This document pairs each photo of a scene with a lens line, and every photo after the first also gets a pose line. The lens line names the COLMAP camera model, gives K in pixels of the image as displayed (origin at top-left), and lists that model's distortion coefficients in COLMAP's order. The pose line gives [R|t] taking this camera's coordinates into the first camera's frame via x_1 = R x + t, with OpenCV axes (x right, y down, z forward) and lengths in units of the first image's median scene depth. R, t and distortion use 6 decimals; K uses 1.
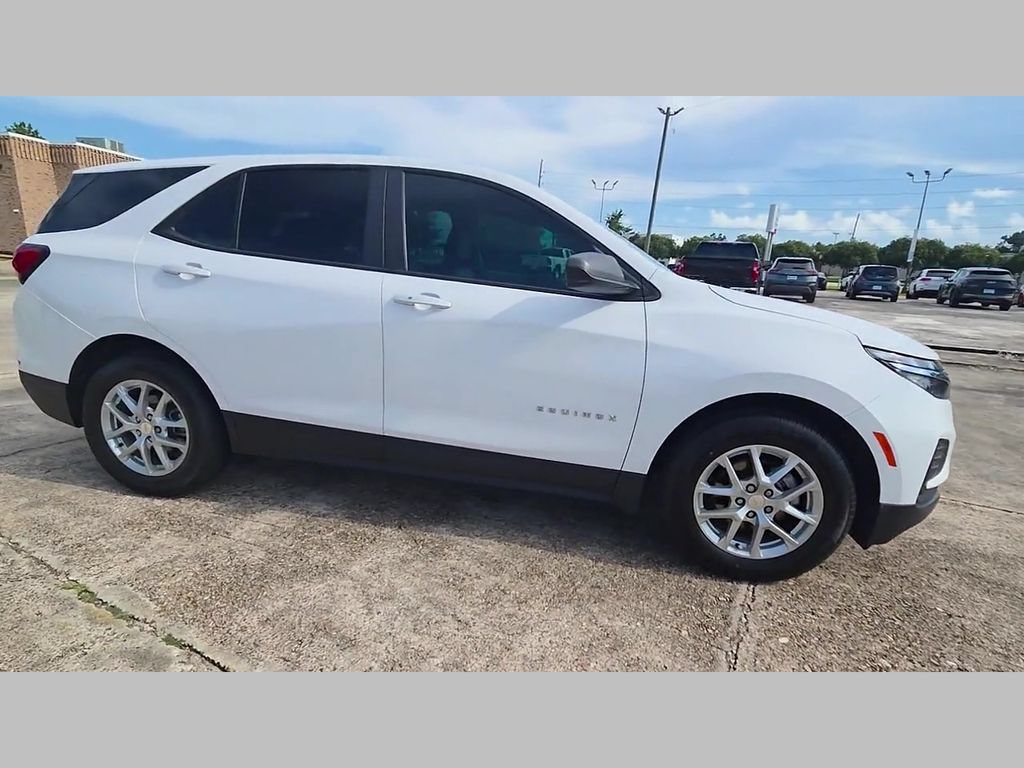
lens RADIAL K [[519.9, 0, 506.9], [0, 519.9, 387.4], [0, 0, 1]] dist [0.006103, -0.001187]
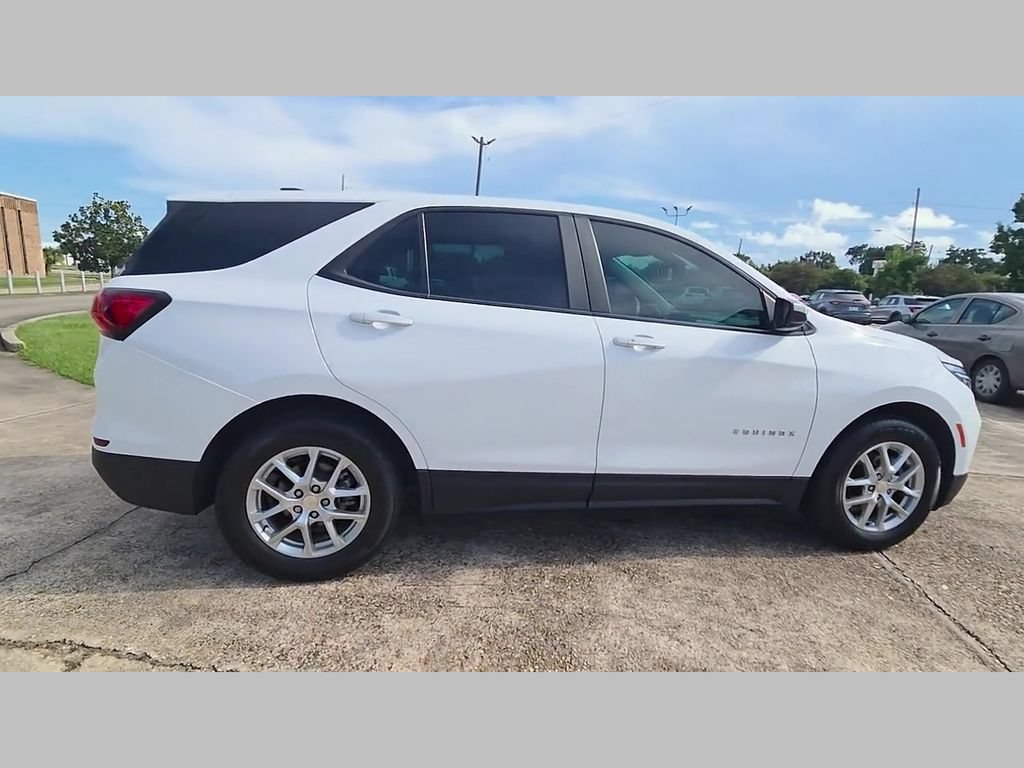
lens RADIAL K [[519.0, 0, 504.9], [0, 519.0, 386.8], [0, 0, 1]] dist [0.004142, -0.000127]
pose [[0.934599, -0.073775, 0.347968, -0.732671], [0.084594, 0.996287, -0.015982, -0.075110], [-0.345497, 0.044373, 0.937370, 0.093866]]
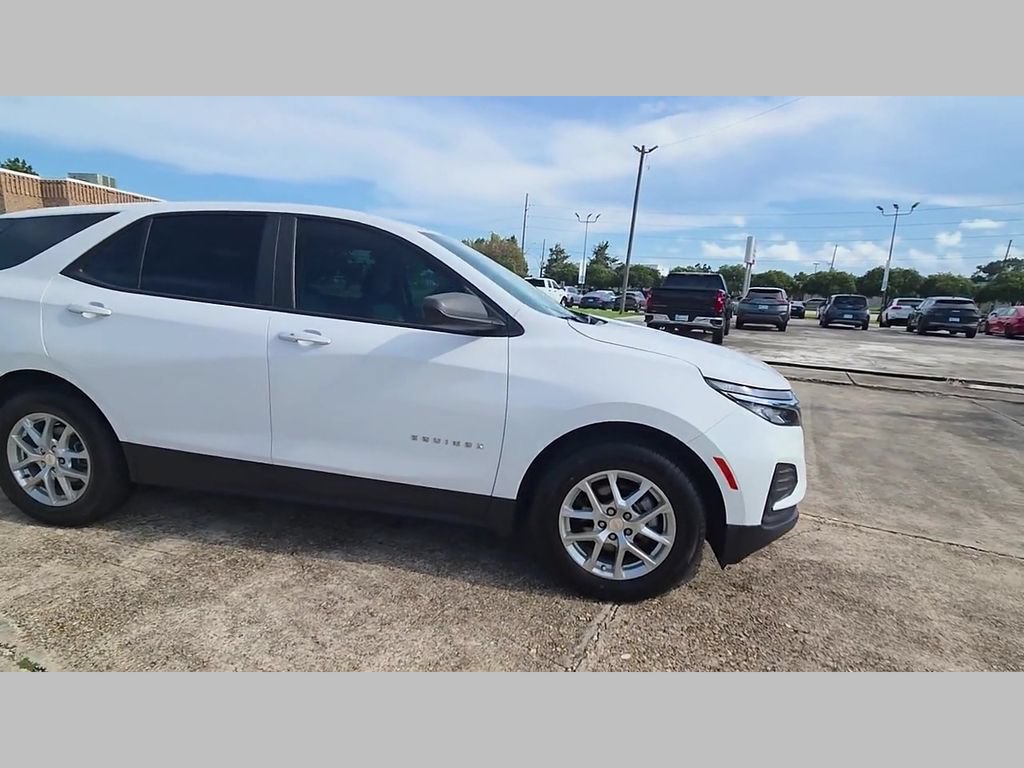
lens RADIAL K [[519.0, 0, 504.9], [0, 519.0, 386.8], [0, 0, 1]] dist [0.004142, -0.000127]
pose [[0.999874, -0.006216, 0.014638, 0.213440], [0.007023, 0.998421, -0.055726, -0.002061], [-0.014268, 0.055822, 0.998339, -0.058871]]
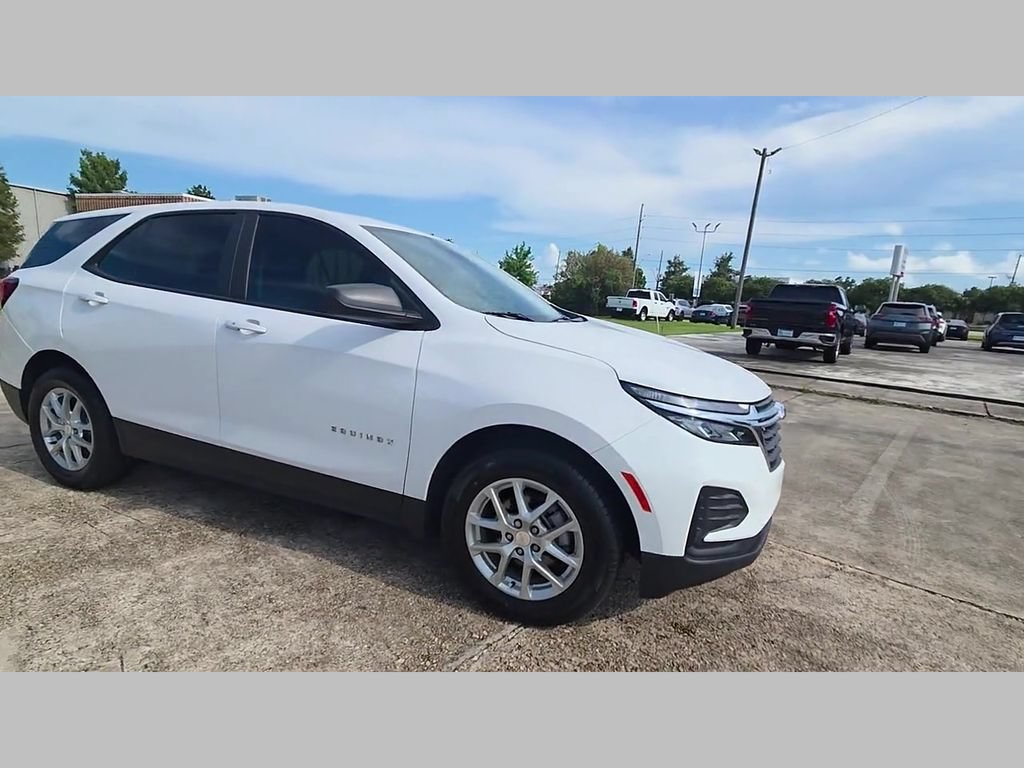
lens RADIAL K [[518.4, 0, 503.7], [0, 518.4, 387.8], [0, 0, 1]] dist [0.003061, 0.000013]
pose [[0.979693, 0.043648, -0.195696, 0.552837], [-0.058468, 0.995790, -0.070602, 0.010135], [0.191790, 0.080611, 0.978120, 0.025096]]
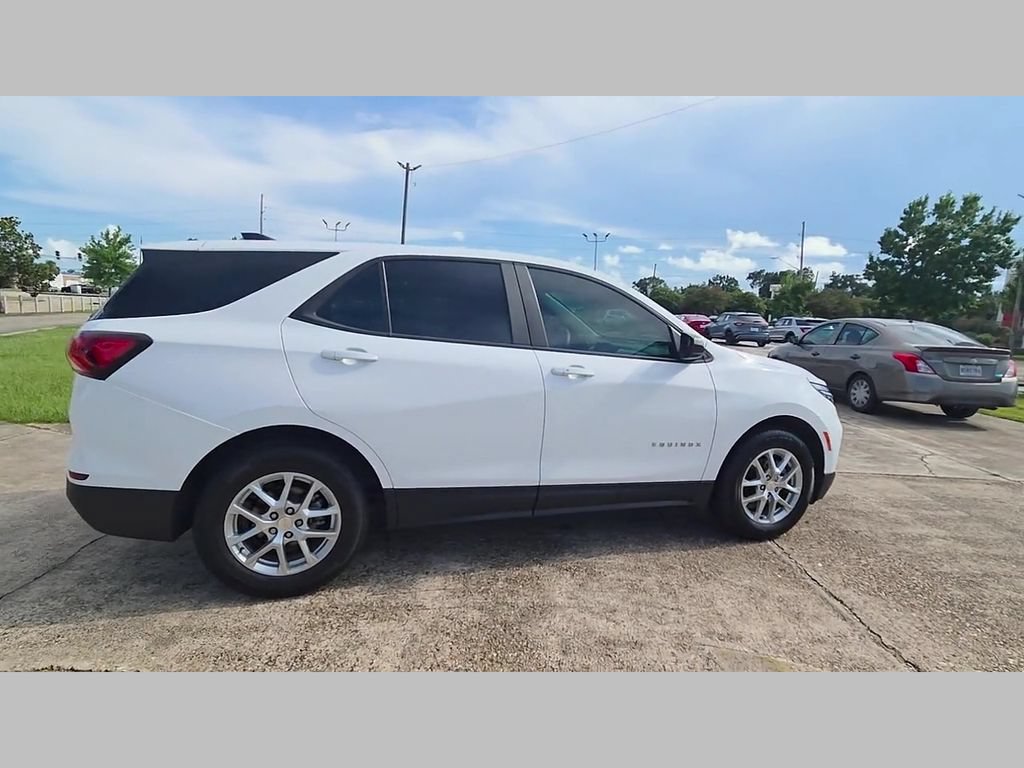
lens RADIAL K [[518.4, 0, 503.7], [0, 518.4, 387.8], [0, 0, 1]] dist [0.003061, 0.000013]
pose [[0.877850, -0.079975, 0.472212, -0.831680], [0.112461, 0.992813, -0.040922, -0.087299], [-0.465545, 0.089028, 0.880535, -0.019133]]
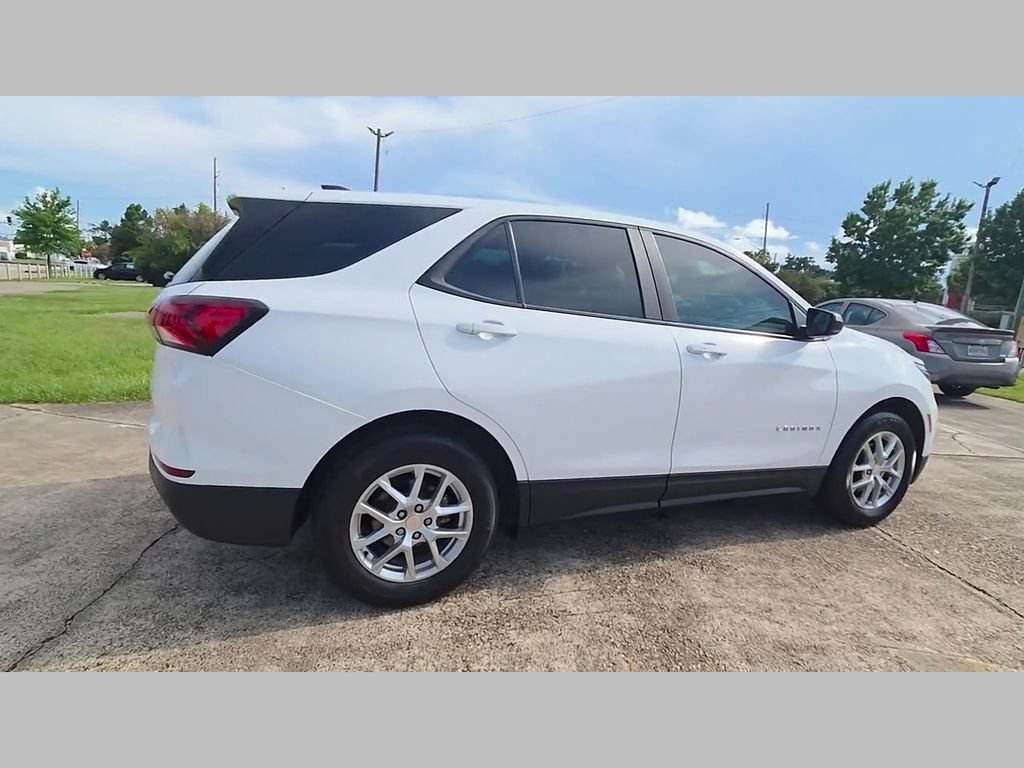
lens RADIAL K [[519.0, 0, 504.9], [0, 519.0, 386.8], [0, 0, 1]] dist [0.004142, -0.000127]
pose [[0.841334, -0.098371, 0.531489, -1.062601], [0.110555, 0.993830, 0.008937, -0.133302], [-0.529089, 0.051240, 0.847018, 0.254569]]
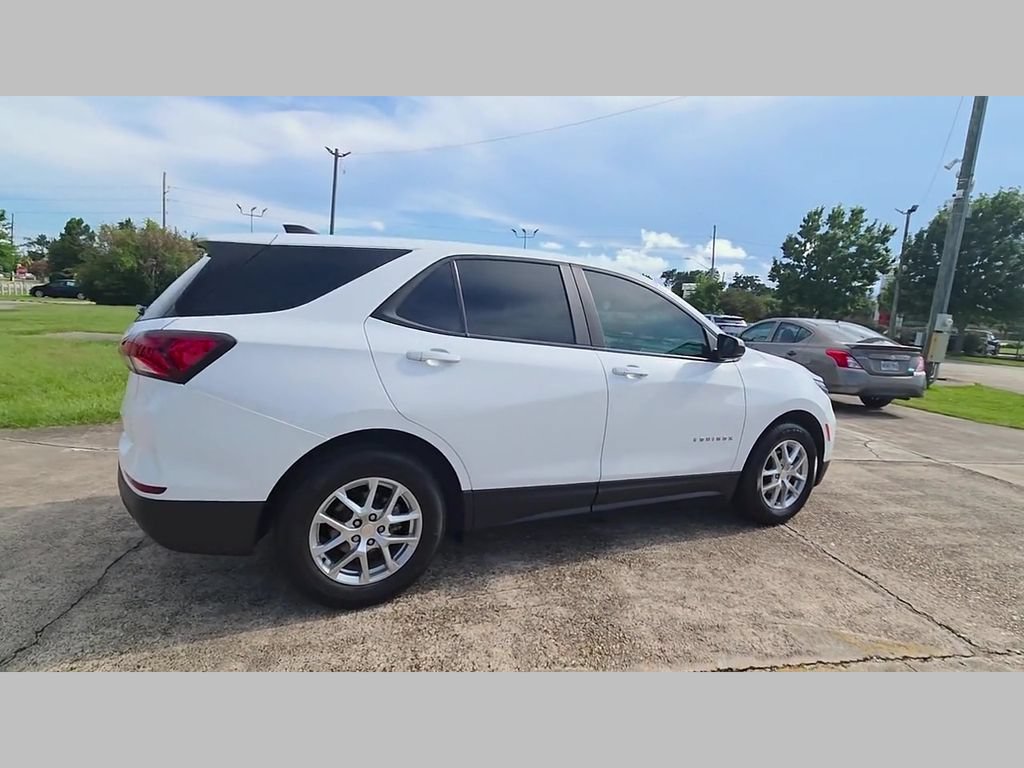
lens RADIAL K [[519.0, 0, 504.9], [0, 519.0, 386.8], [0, 0, 1]] dist [0.004142, -0.000127]
pose [[0.797965, -0.091104, 0.595778, -1.099963], [0.123544, 0.992244, -0.013742, -0.136903], [-0.589905, 0.084571, 0.803031, 0.132585]]
